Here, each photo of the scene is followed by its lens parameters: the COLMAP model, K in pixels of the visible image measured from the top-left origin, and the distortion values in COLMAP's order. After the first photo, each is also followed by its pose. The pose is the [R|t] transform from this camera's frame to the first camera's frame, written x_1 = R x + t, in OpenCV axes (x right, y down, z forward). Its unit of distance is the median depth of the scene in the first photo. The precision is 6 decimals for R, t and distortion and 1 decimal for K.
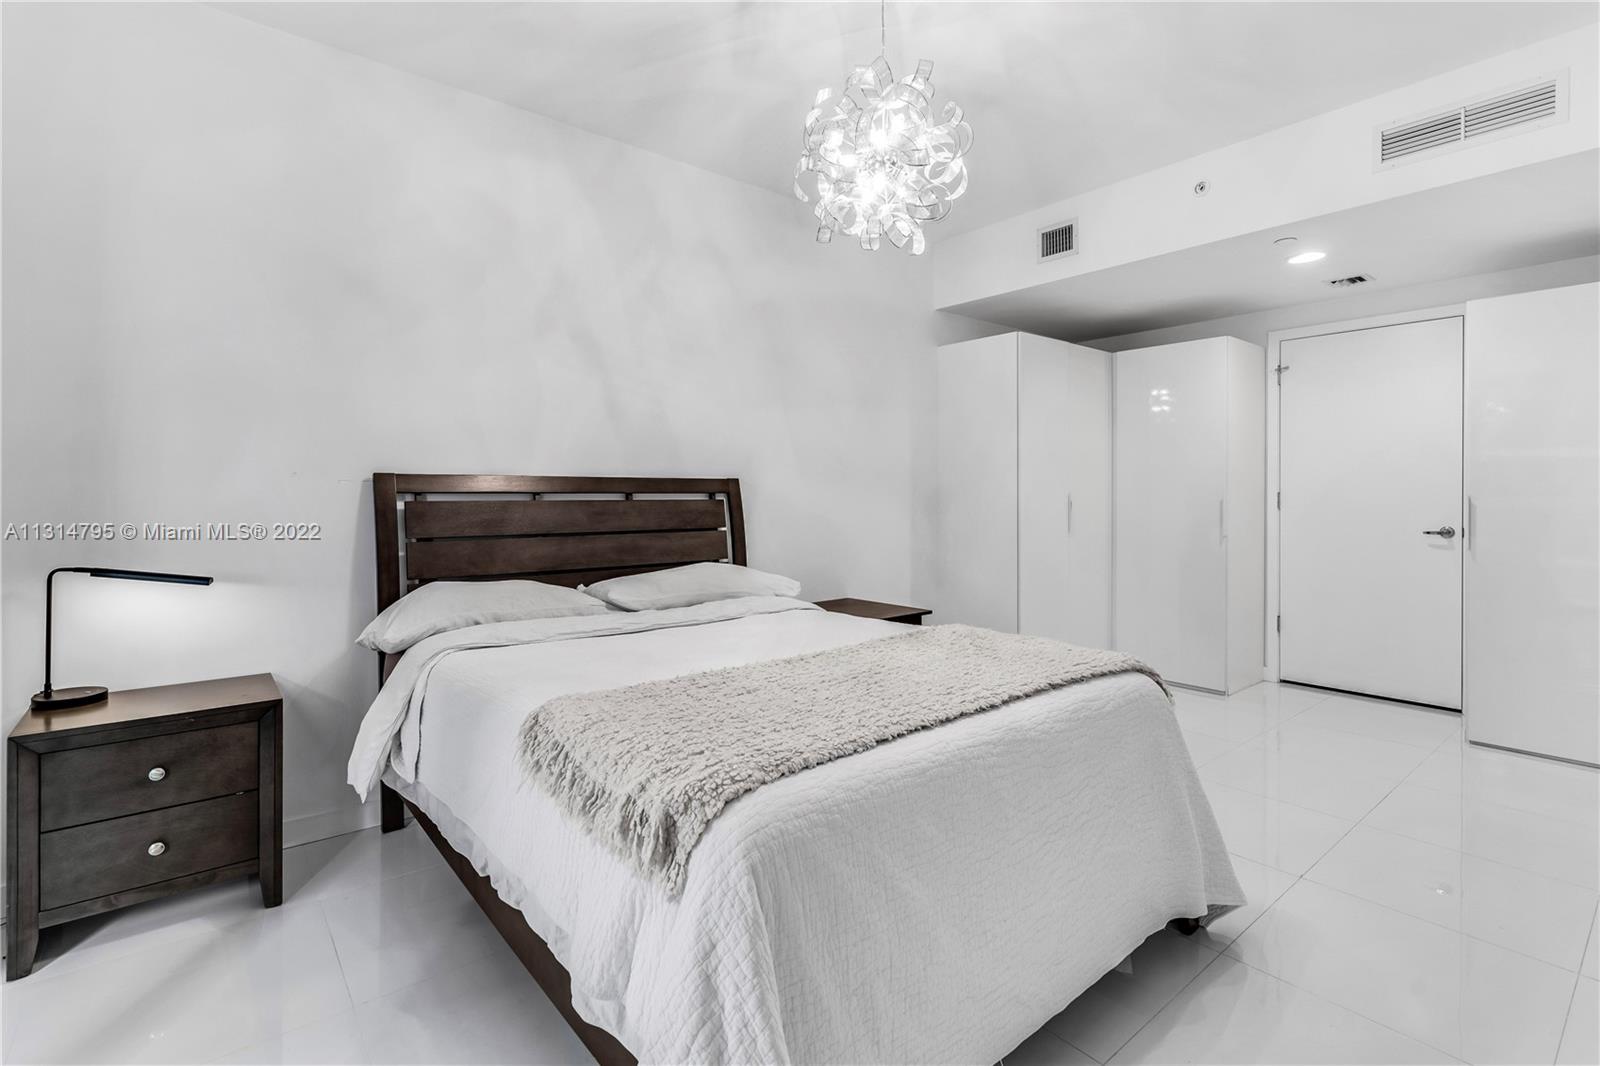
lens RADIAL K [[739.2, 0, 787.2], [0, 739.2, 498.3], [0, 0, 1]] dist [-0.003287, 0.000216]
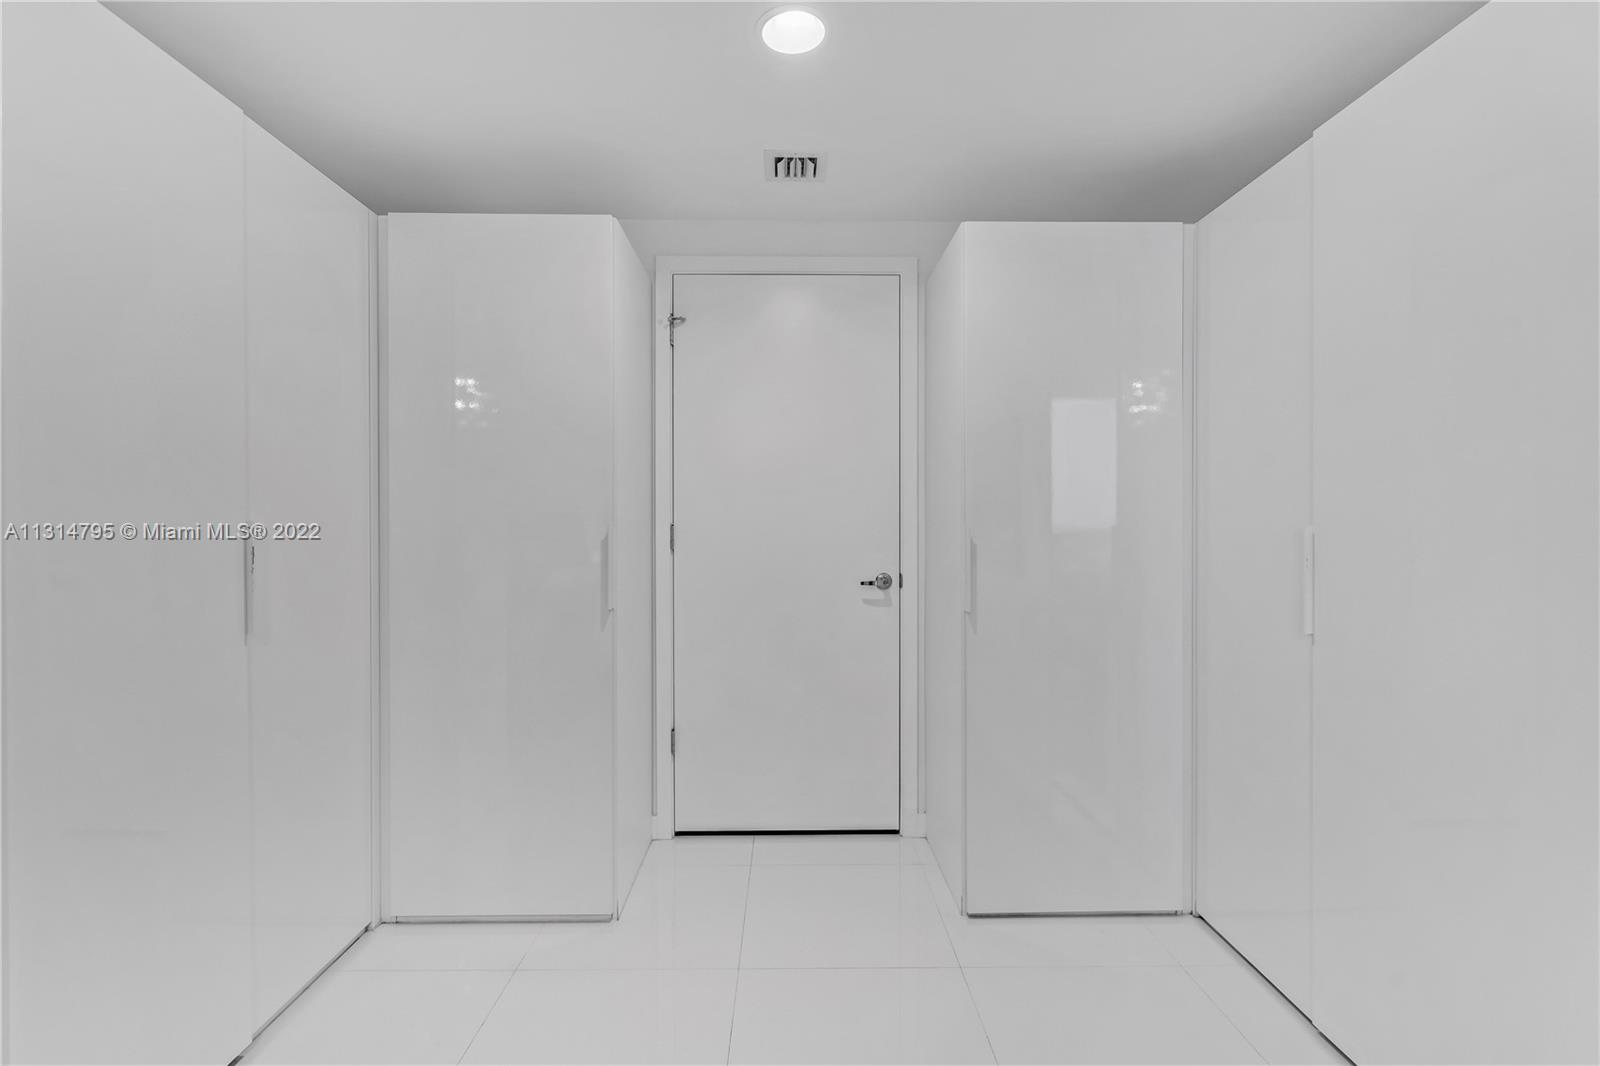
lens RADIAL K [[739.2, 0, 802.2], [0, 739.2, 531.7], [0, 0, 1]] dist [-0.003287, 0.000216]
pose [[0.615096, -0.002633, 0.788448, 0.254893], [0.004497, 0.999990, -0.000169, -0.001079], [-0.788439, 0.003649, 0.615102, 0.545218]]
